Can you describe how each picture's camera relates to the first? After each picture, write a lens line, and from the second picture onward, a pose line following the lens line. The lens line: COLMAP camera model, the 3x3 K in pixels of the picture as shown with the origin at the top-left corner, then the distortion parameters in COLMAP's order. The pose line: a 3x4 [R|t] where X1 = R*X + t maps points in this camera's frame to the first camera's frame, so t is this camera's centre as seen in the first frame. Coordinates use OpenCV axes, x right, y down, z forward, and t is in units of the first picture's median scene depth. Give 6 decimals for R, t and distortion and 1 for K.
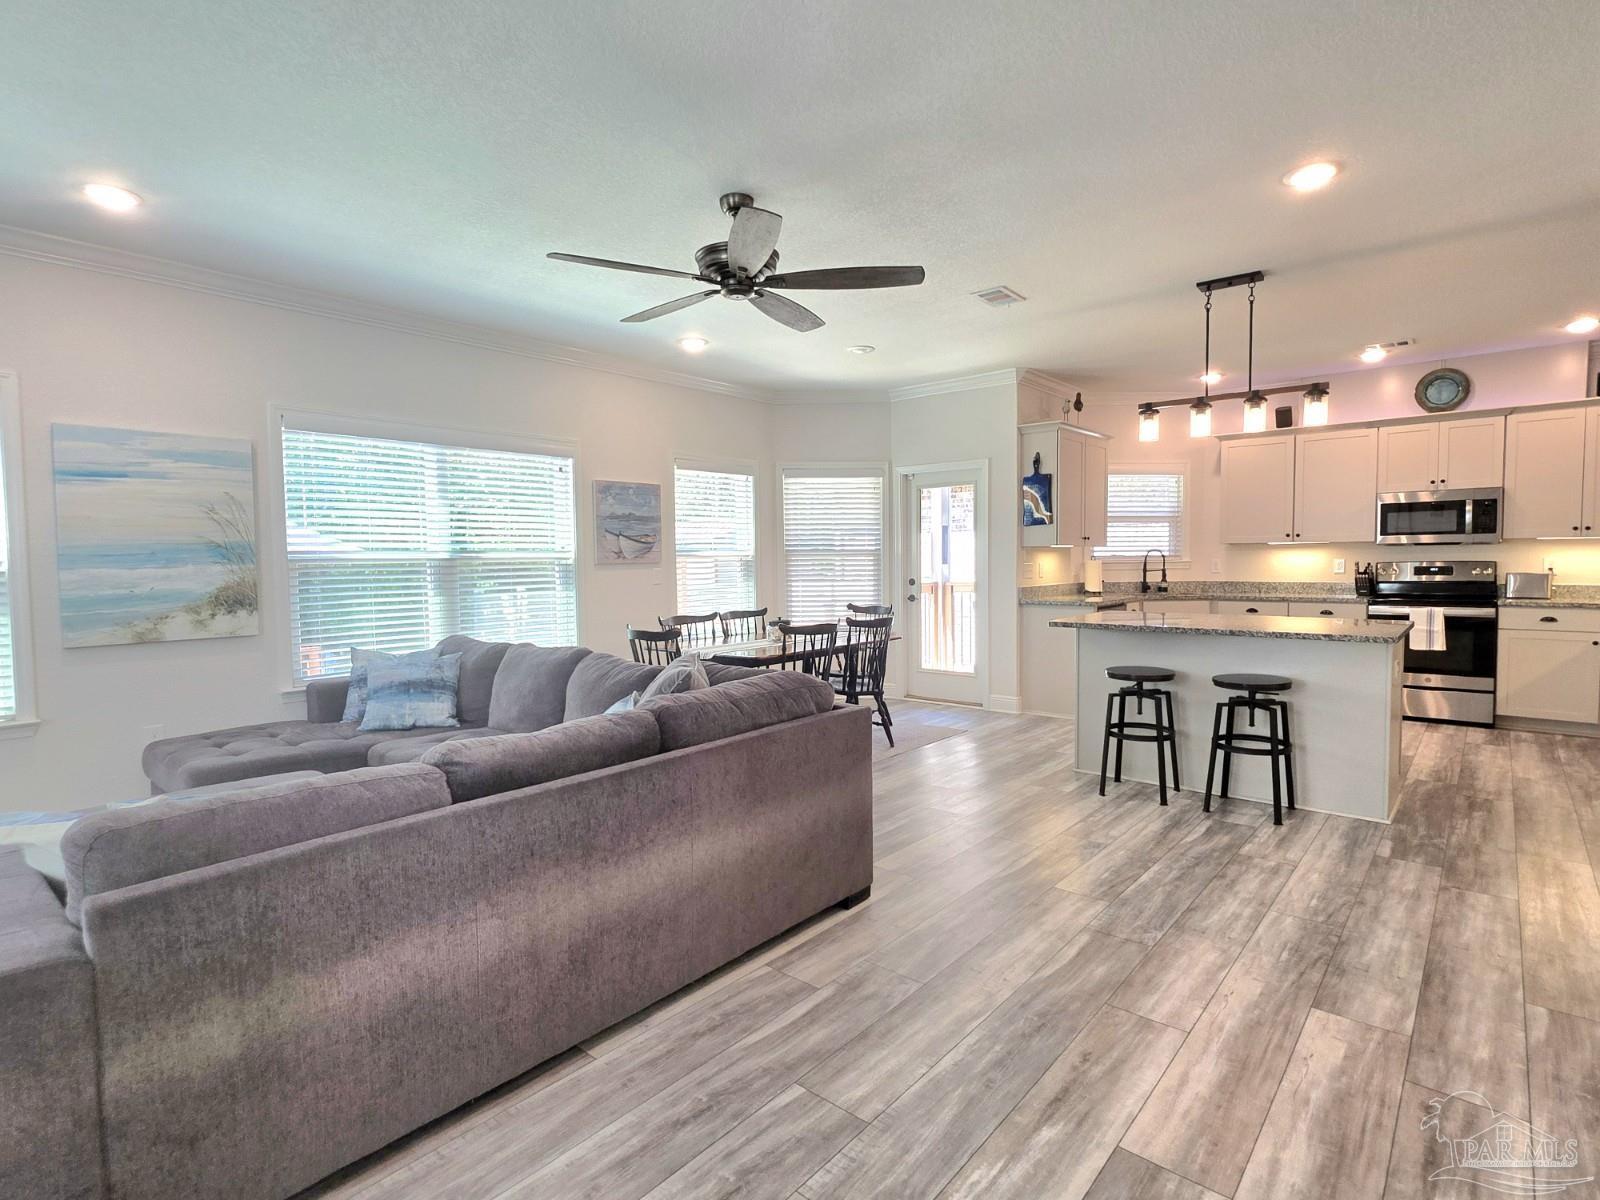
lens RADIAL K [[814.6, 0, 800.7], [0, 814.6, 597.3], [0, 0, 1]] dist [0.005612, 0.000318]
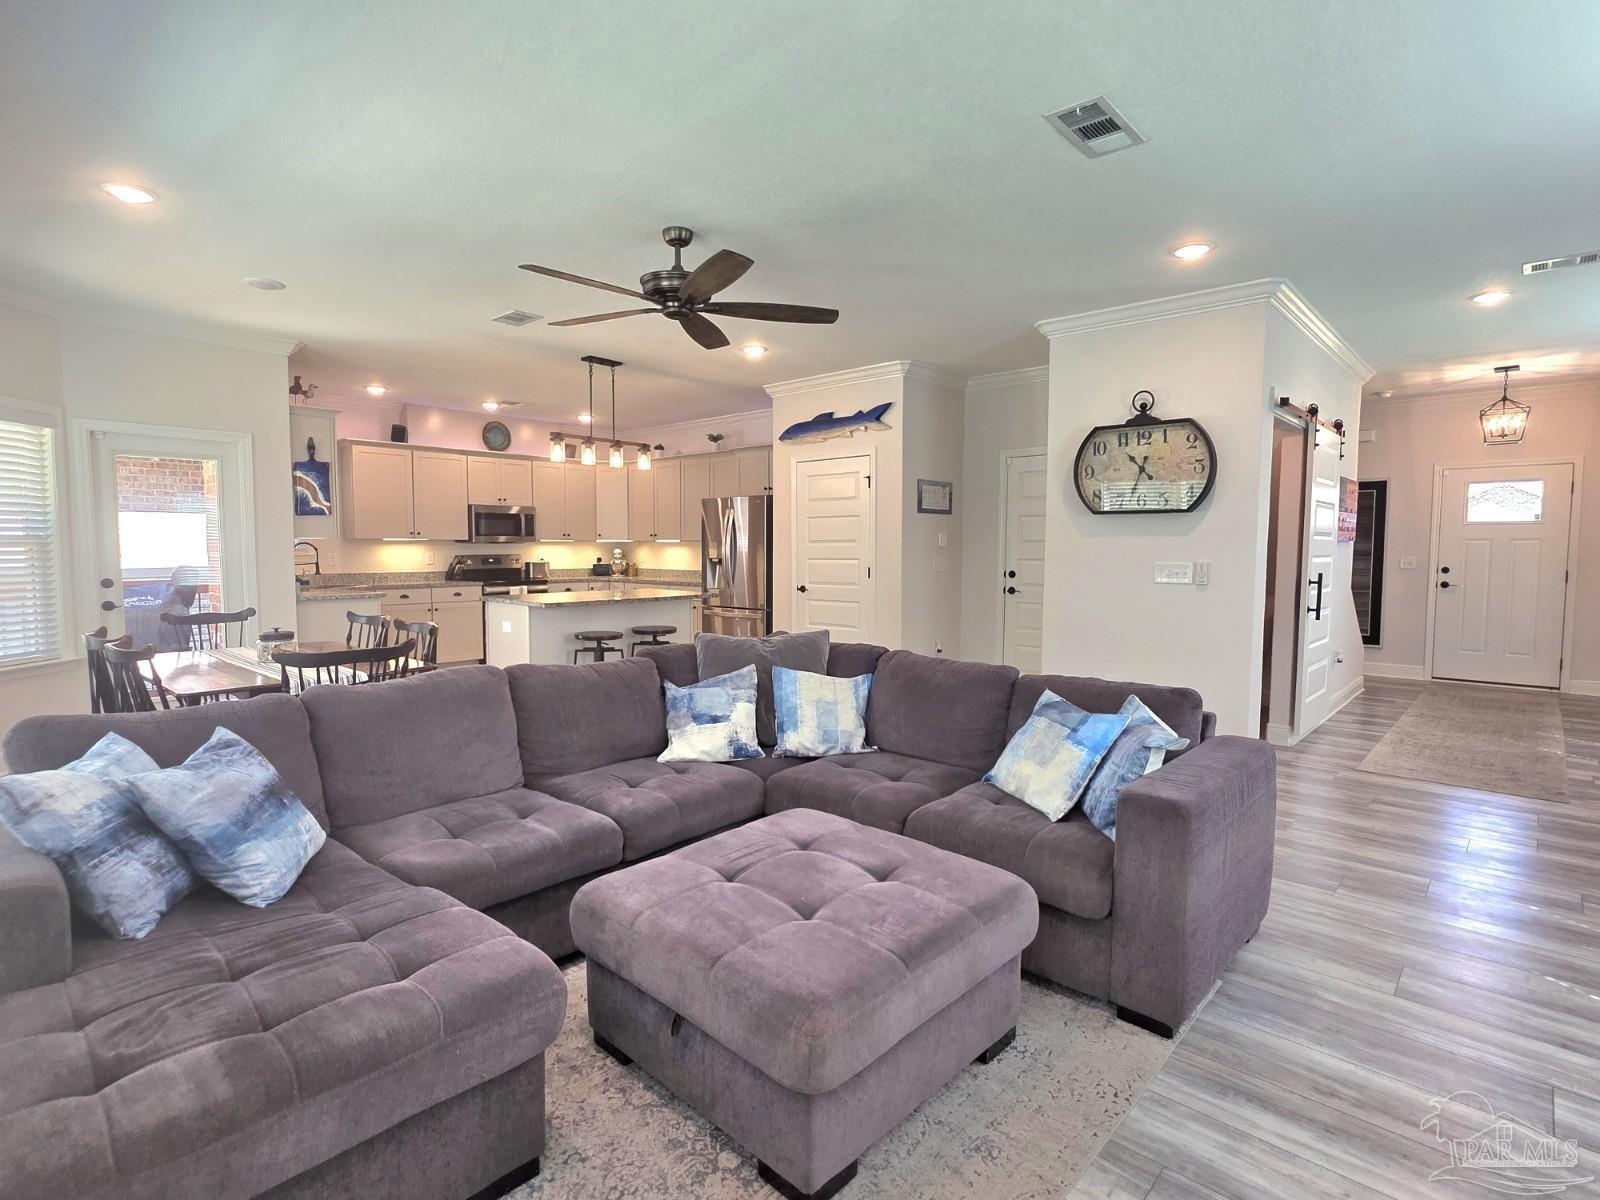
lens RADIAL K [[814.6, 0, 798.1], [0, 814.6, 598.9], [0, 0, 1]] dist [0.005612, 0.000318]
pose [[0.021652, -0.054283, 0.998291, -0.976744], [0.047897, 0.997435, 0.053198, -0.025210], [-0.998618, 0.046664, 0.024196, 0.658603]]
